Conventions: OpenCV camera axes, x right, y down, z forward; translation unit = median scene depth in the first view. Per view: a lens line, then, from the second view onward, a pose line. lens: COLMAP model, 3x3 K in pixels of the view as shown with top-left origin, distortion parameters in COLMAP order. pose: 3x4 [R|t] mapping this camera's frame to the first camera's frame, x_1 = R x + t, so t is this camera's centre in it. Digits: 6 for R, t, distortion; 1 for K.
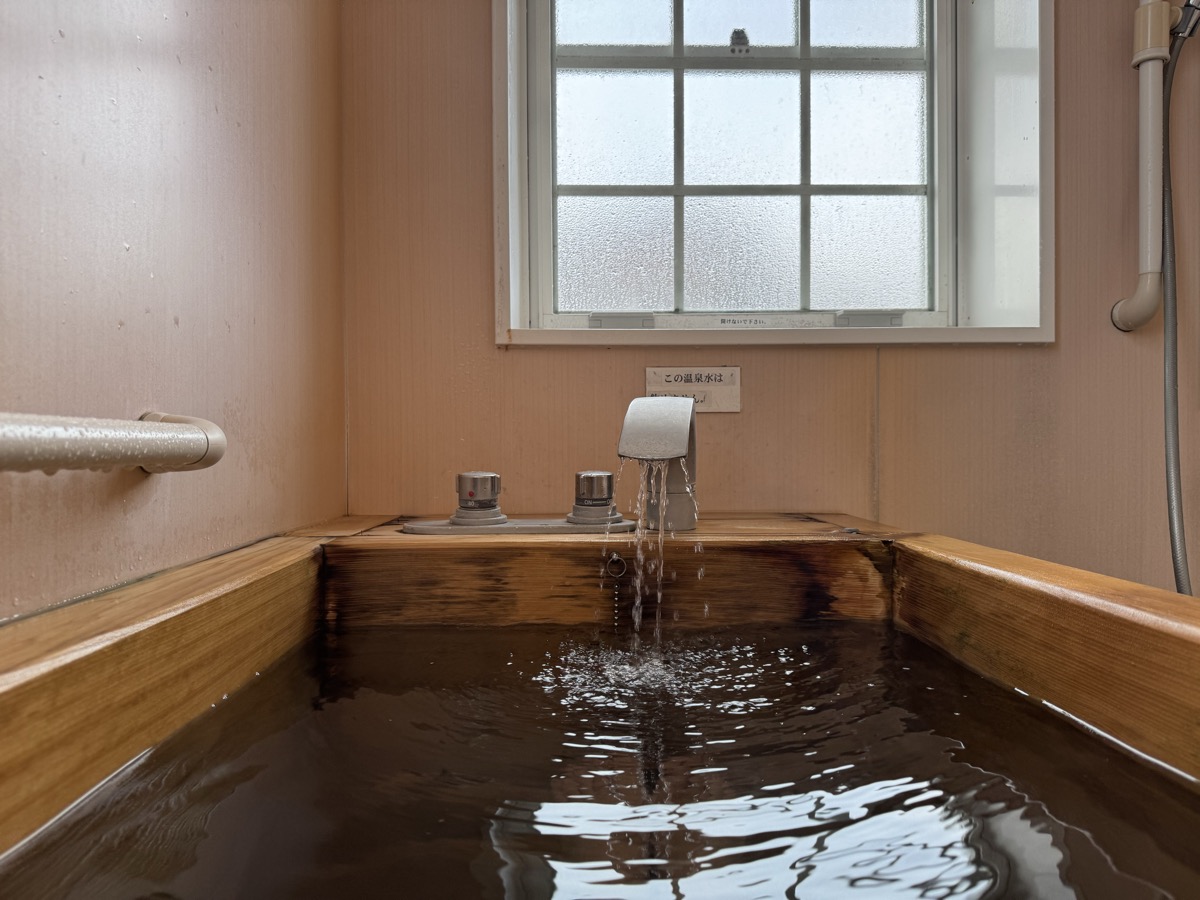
lens RADIAL K [[852.9, 0, 598.4], [0, 852.9, 446.0], [0, 0, 1]] dist [0.089718, 0.002152]
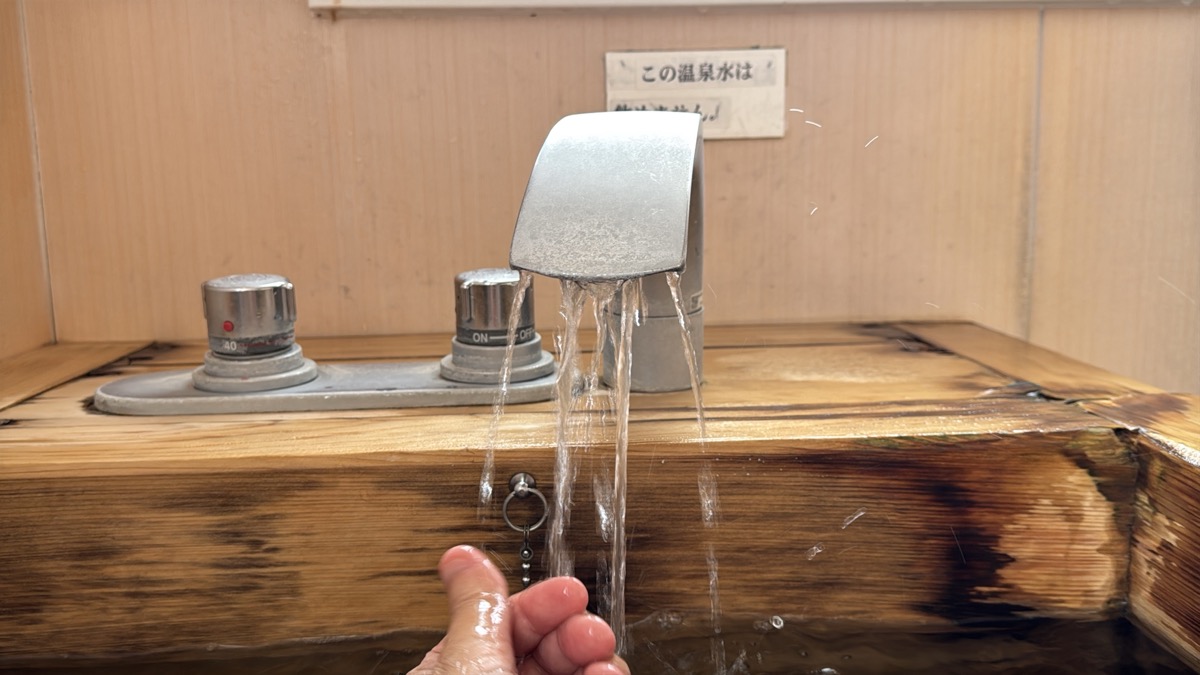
lens RADIAL K [[1044.2, 0, 591.8], [0, 1044.2, 339.9], [0, 0, 1]] dist [0.060088, -0.097143]
pose [[0.999739, -0.017529, 0.014655, 0.048185], [0.014969, 0.987085, 0.159499, -0.029101], [-0.017261, -0.159238, 0.987089, 0.473523]]
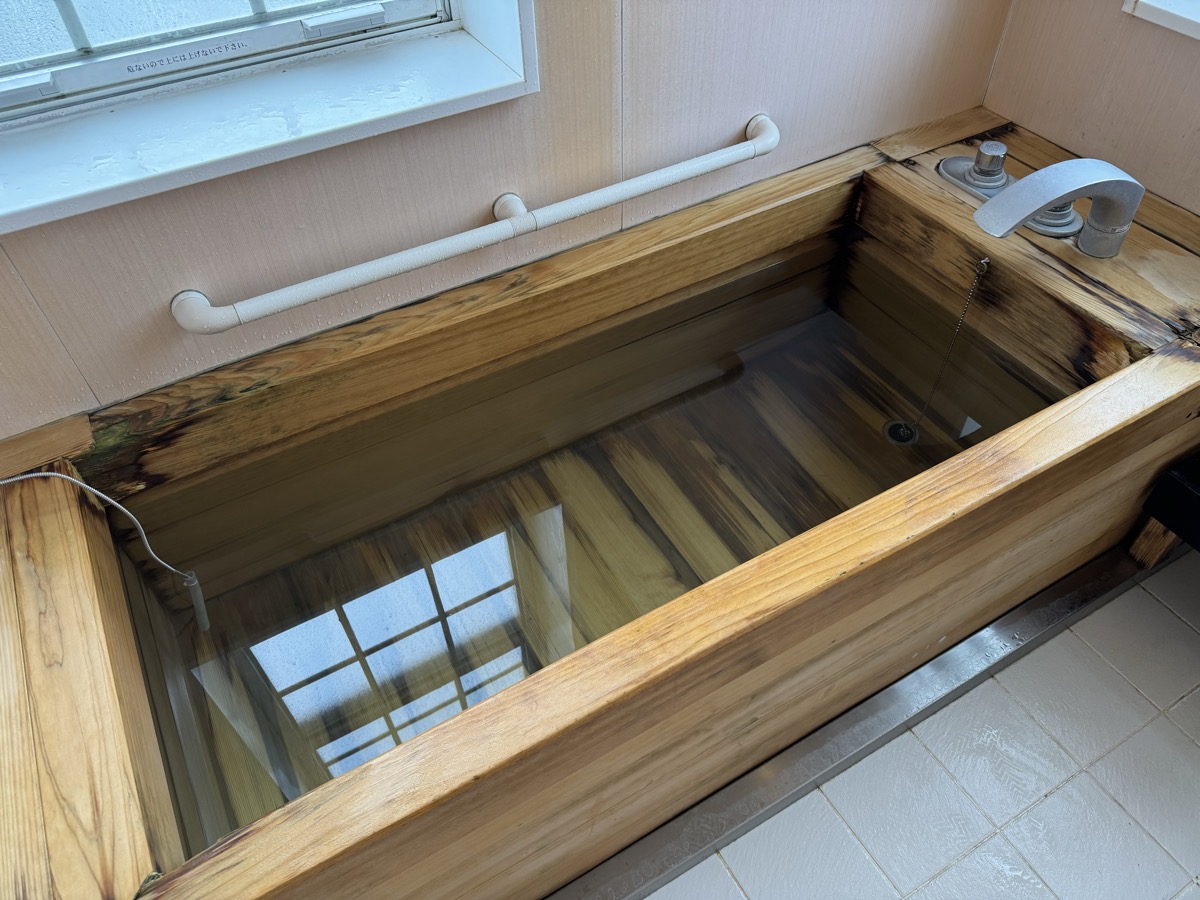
lens RADIAL K [[853.1, 0, 602.5], [0, 853.1, 451.0], [0, 0, 1]] dist [0.014210, -0.012636]
pose [[0.465000, 0.643852, -0.607643, 0.853529], [0.026056, 0.676111, 0.736339, -0.790970], [0.884927, -0.358230, 0.297615, -0.202749]]
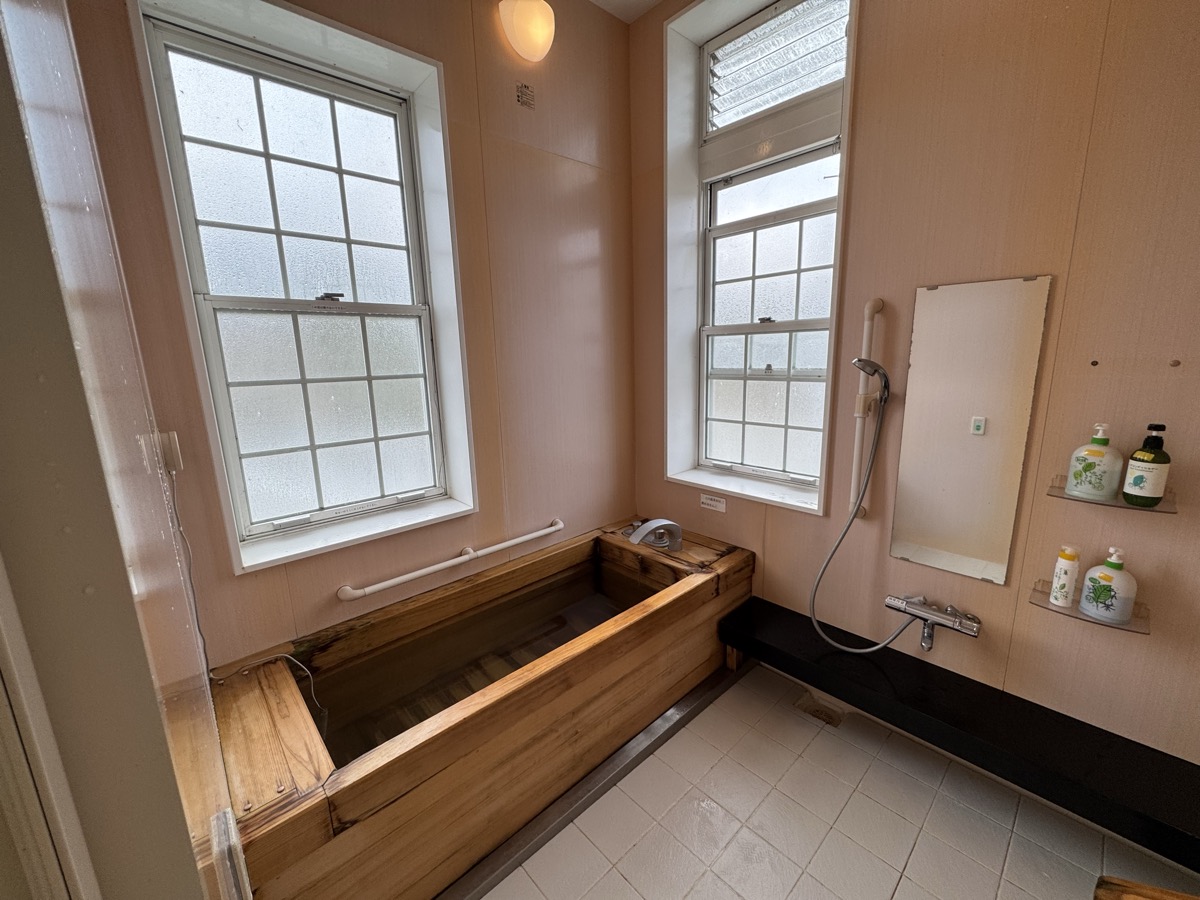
lens RADIAL K [[473.2, 0, 598.9], [0, 473.2, 448.6], [0, 0, 1]] dist [-0.002281, 0.000040]
pose [[0.649799, 0.137372, -0.747590, 1.611665], [0.031516, 0.977818, 0.207070, -0.919139], [0.759453, -0.158115, 0.631056, -0.610250]]
